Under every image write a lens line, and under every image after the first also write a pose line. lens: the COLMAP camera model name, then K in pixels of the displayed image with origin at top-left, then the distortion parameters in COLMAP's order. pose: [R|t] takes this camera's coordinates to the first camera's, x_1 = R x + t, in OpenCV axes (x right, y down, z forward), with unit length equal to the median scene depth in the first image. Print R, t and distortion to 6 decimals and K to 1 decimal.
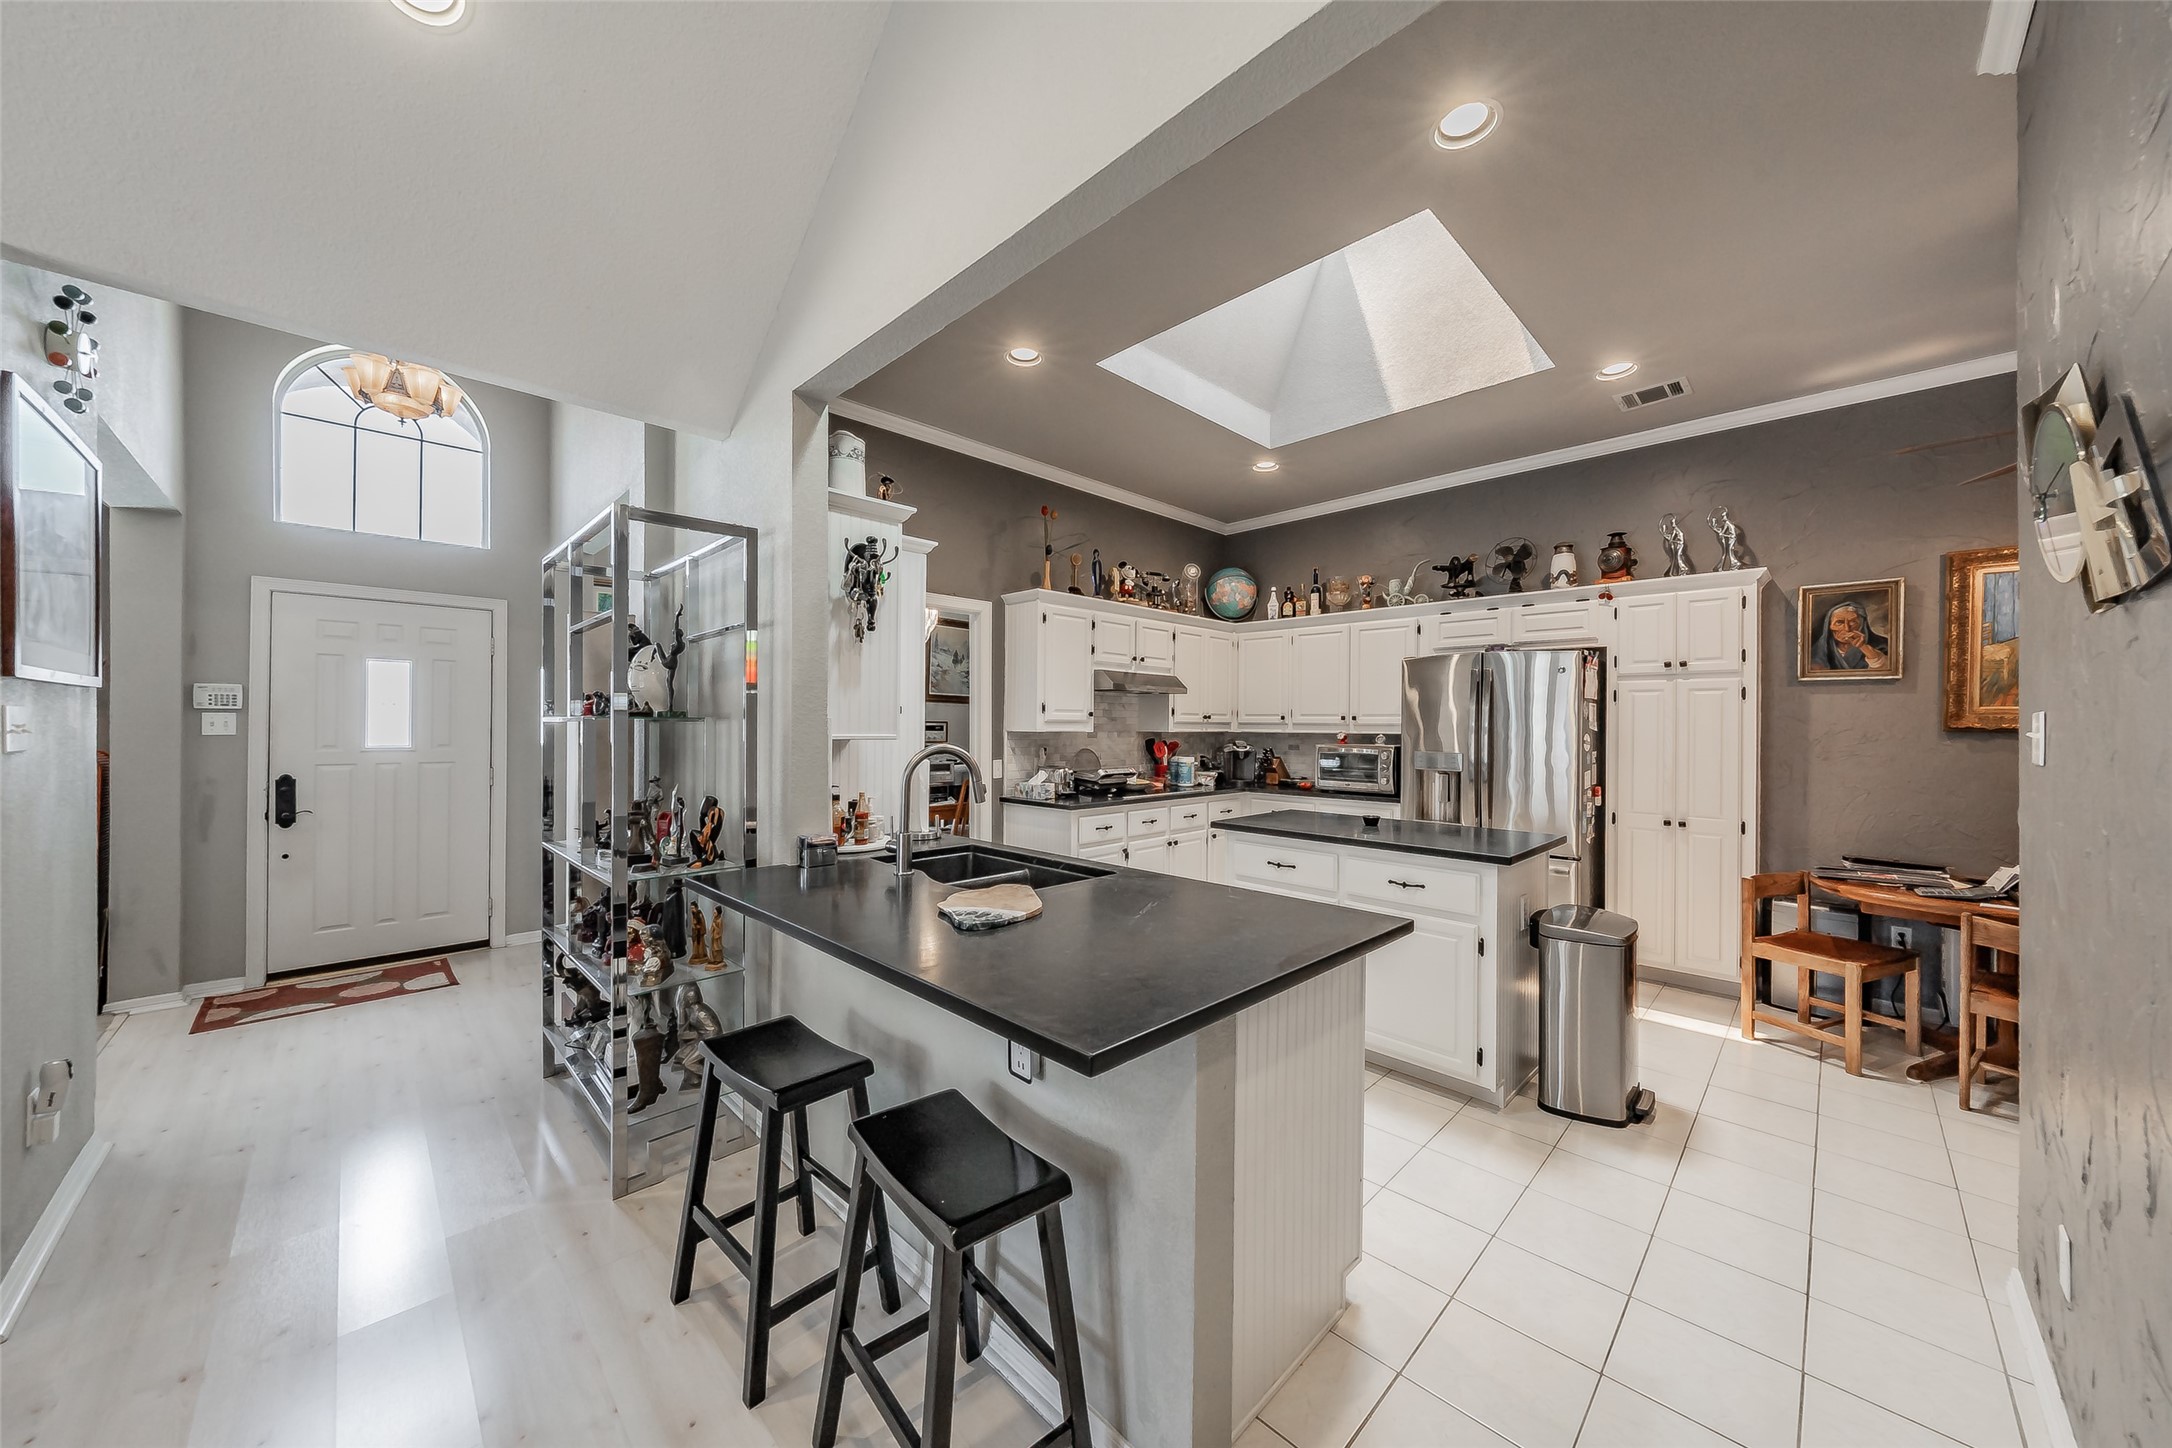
lens RADIAL K [[767.3, 0, 1109.5], [0, 767.3, 713.0], [0, 0, 1]] dist [-0.004067, 0.001231]
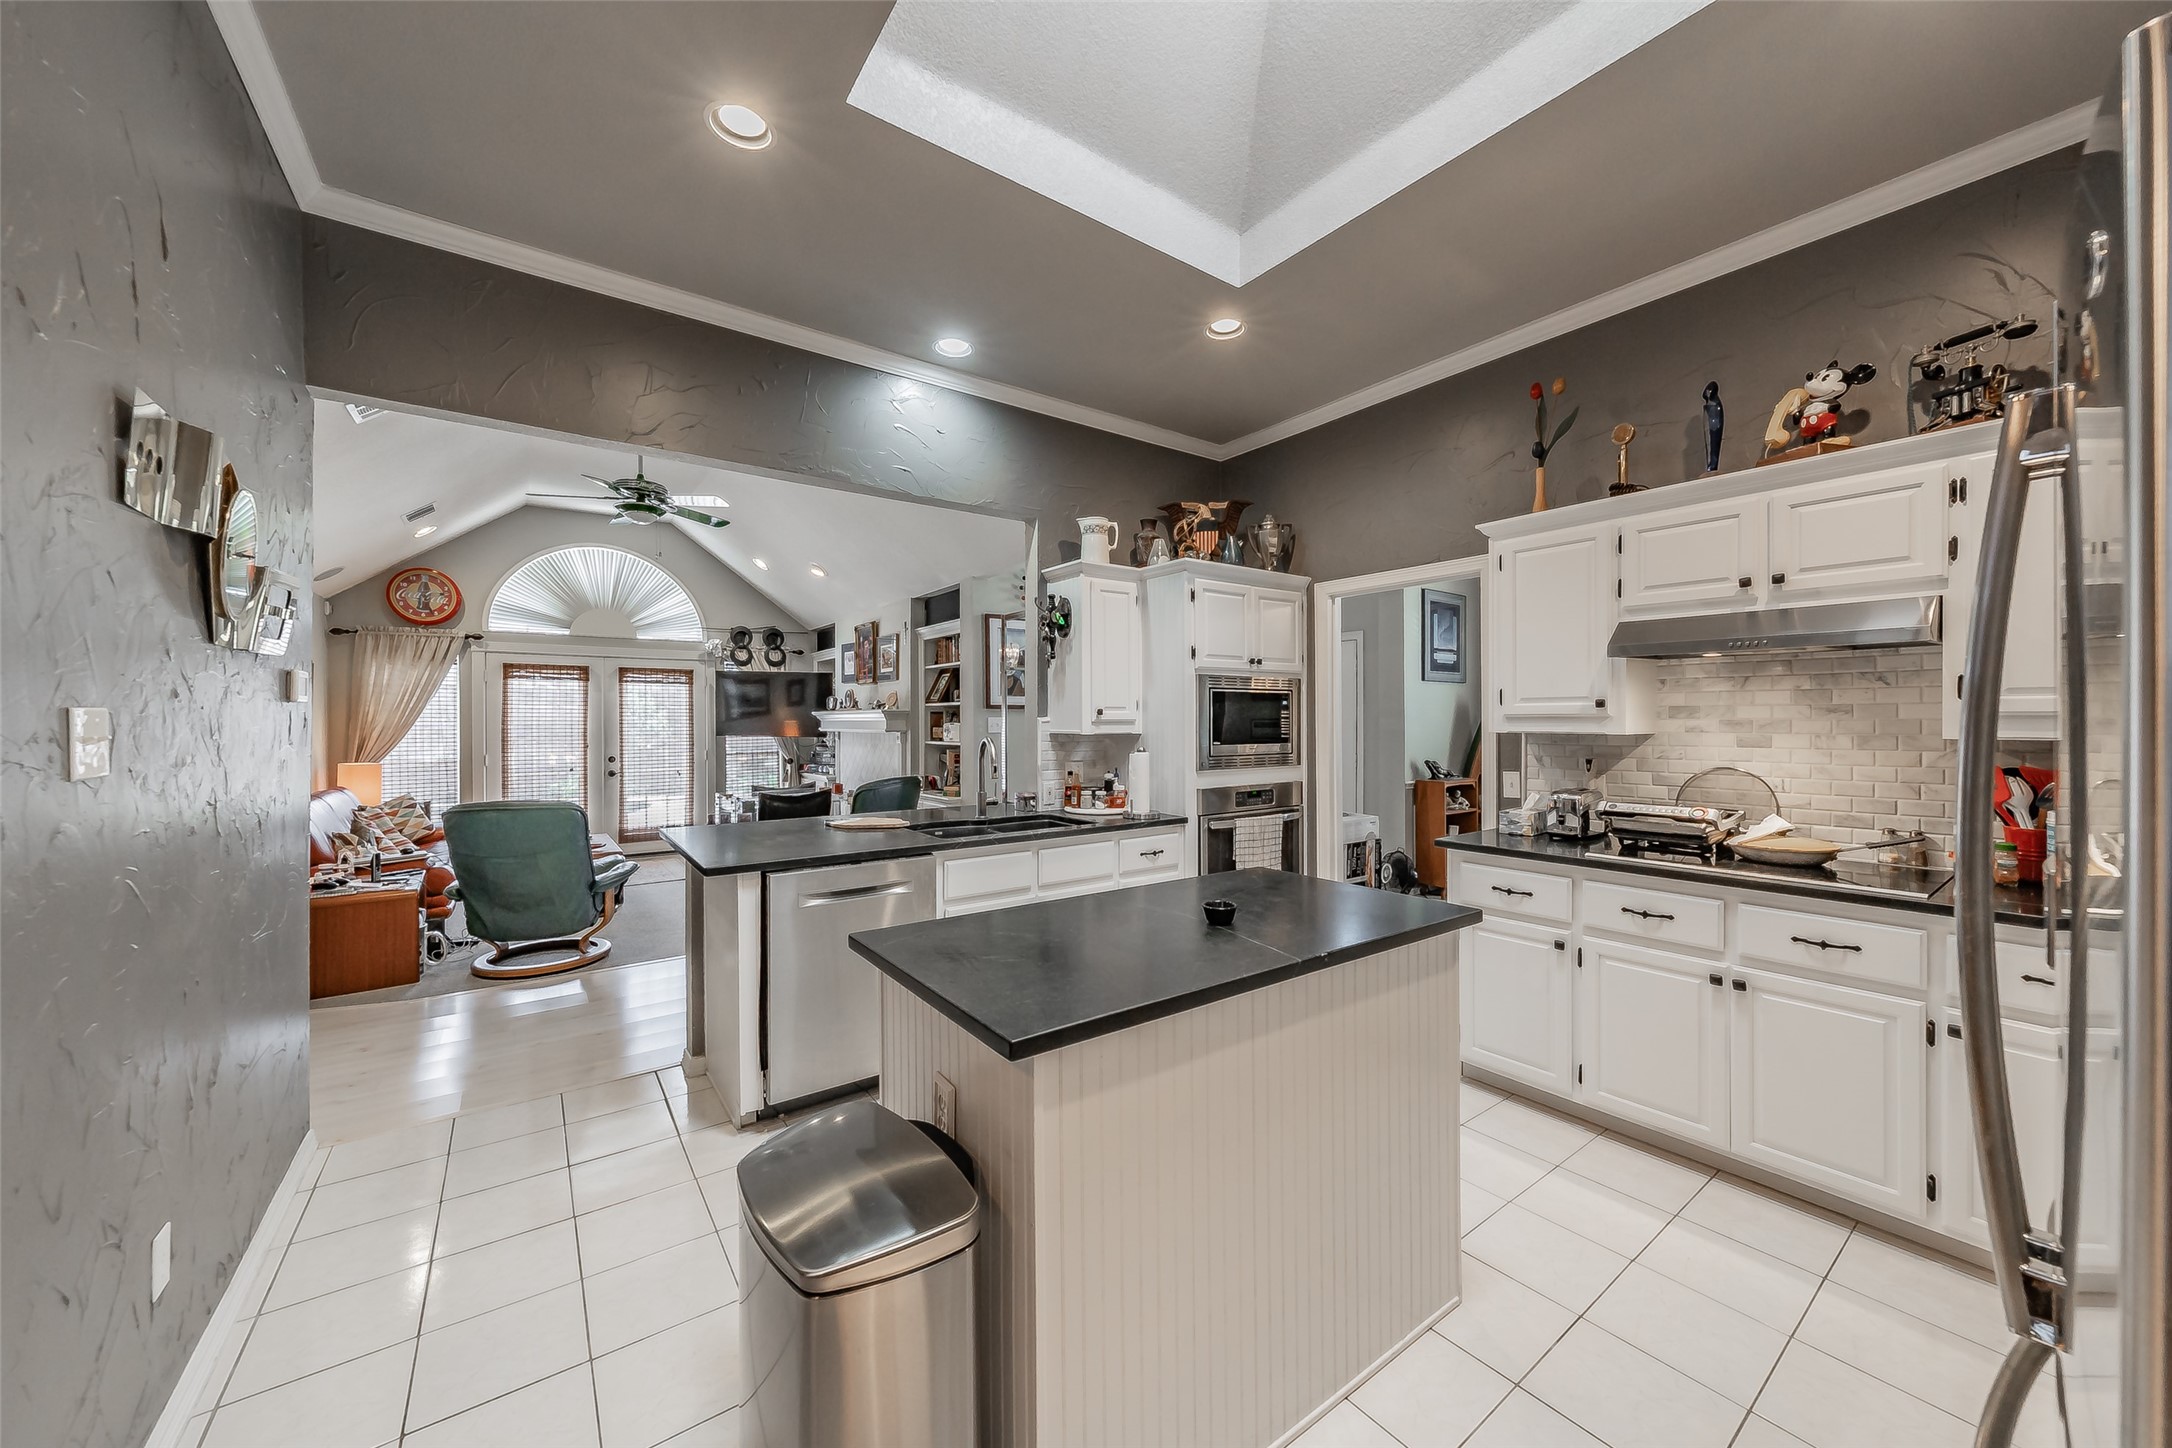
lens RADIAL K [[767.3, 0, 1115.7], [0, 767.3, 726.8], [0, 0, 1]] dist [-0.004067, 0.001231]
pose [[-0.147685, 0.005103, -0.989021, 0.833697], [0.016840, 0.999855, 0.002644, 0.014727], [0.988891, -0.016264, -0.147749, 1.029354]]
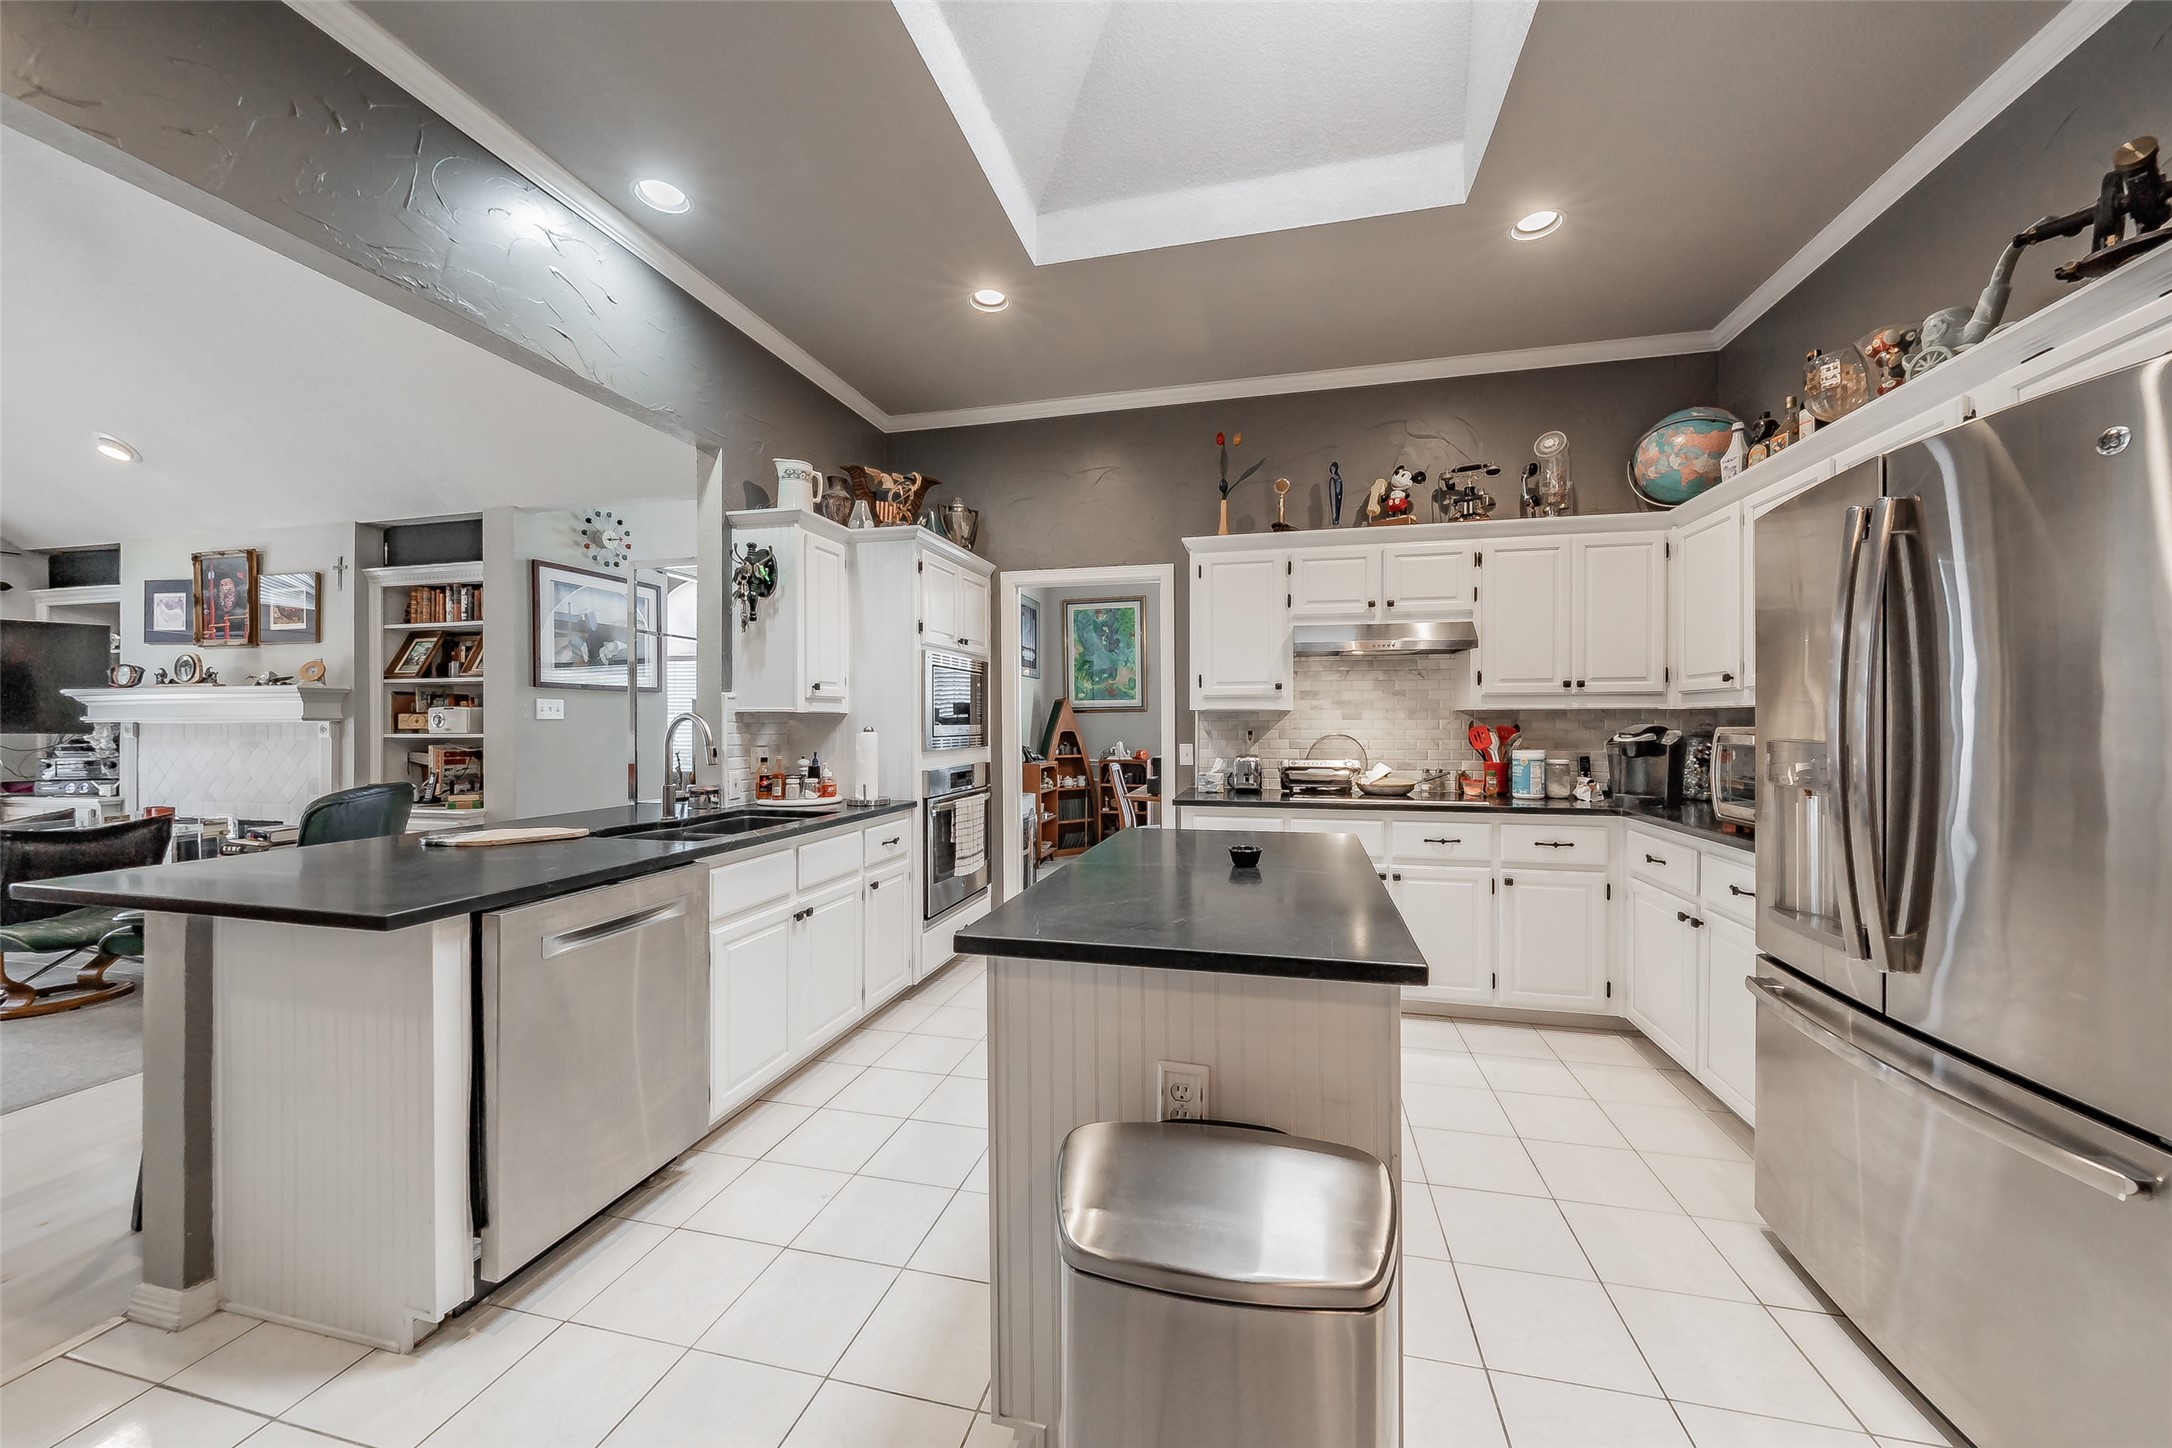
lens RADIAL K [[767.3, 0, 1070.7], [0, 767.3, 716.0], [0, 0, 1]] dist [-0.004067, 0.001231]
pose [[0.508882, -0.014499, -0.860714, 0.726336], [0.016845, 0.999834, -0.006883, 0.044502], [0.860671, -0.010996, 0.509042, 0.625382]]
